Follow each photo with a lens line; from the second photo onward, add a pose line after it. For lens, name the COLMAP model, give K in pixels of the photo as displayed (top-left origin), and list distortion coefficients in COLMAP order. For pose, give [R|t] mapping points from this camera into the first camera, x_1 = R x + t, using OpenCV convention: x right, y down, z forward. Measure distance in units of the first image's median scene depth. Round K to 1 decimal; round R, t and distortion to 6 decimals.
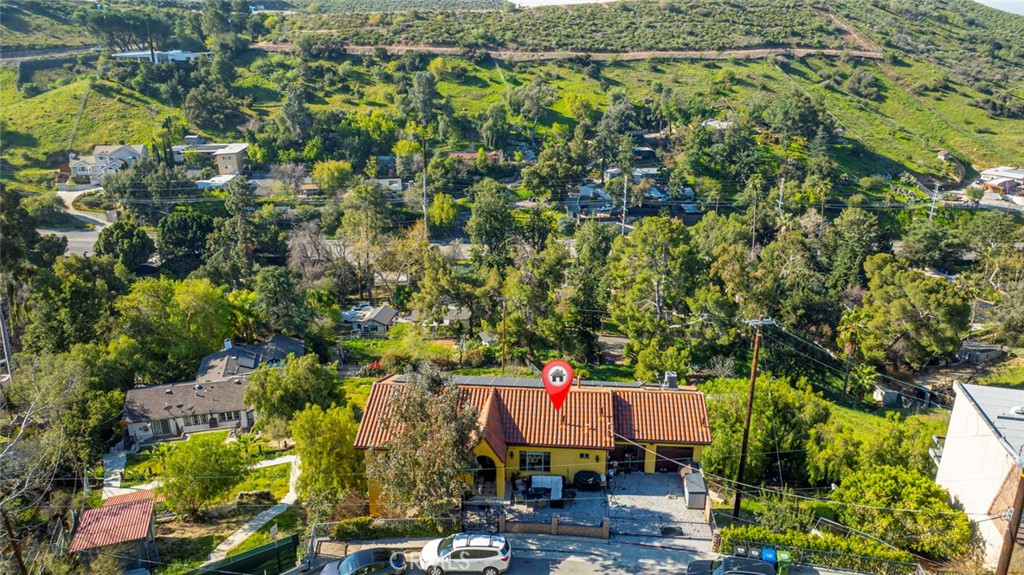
lens RADIAL K [[724.9, 0, 518.7], [0, 724.9, 288.6], [0, 0, 1]] dist [-0.031538, 0.031673]
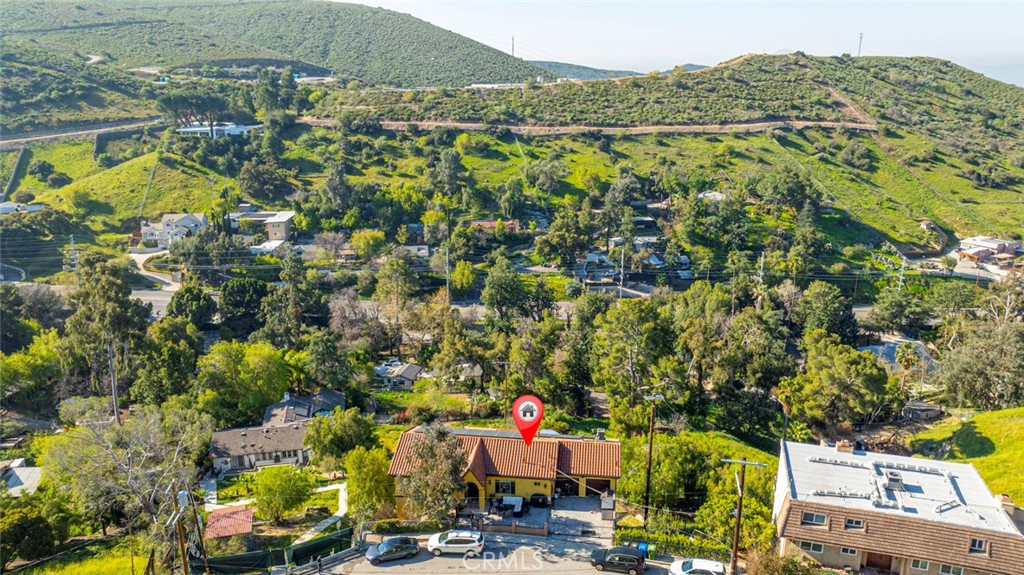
lens RADIAL K [[724.9, 0, 518.7], [0, 724.9, 288.6], [0, 0, 1]] dist [-0.031538, 0.031673]
pose [[0.999222, 0.011294, -0.037780, 0.021929], [-0.013535, 0.998131, -0.059591, -0.018706], [0.037036, 0.060056, 0.997508, -0.115329]]
